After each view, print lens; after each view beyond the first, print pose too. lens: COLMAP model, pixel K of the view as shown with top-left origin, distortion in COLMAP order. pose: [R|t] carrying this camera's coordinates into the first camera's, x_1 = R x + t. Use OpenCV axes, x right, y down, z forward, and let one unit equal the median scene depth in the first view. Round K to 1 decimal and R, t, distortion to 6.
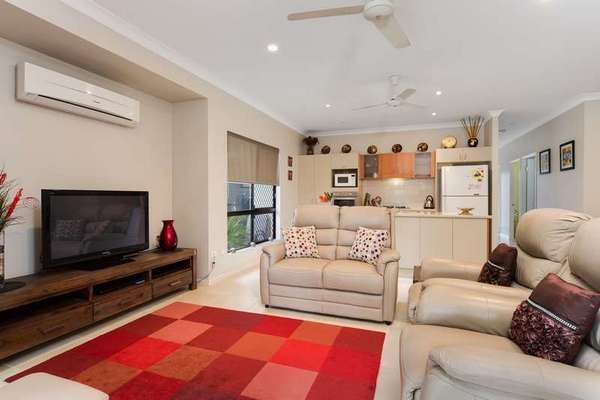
lens RADIAL K [[311.7, 0, 300.0], [0, 311.7, 200.0], [0, 0, 1]] dist [-0.000413, -0.000171]
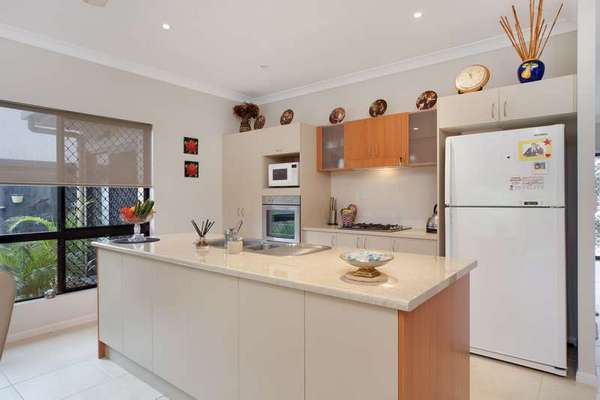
lens RADIAL K [[363.9, 0, 300.0], [0, 363.9, 200.0], [0, 0, 1]] dist [0.027269, 0.000656]
pose [[0.942898, -0.002555, -0.333071, 0.391175], [0.001978, 0.999996, -0.002070, -0.018269], [0.333075, 0.001293, 0.942900, 0.413729]]
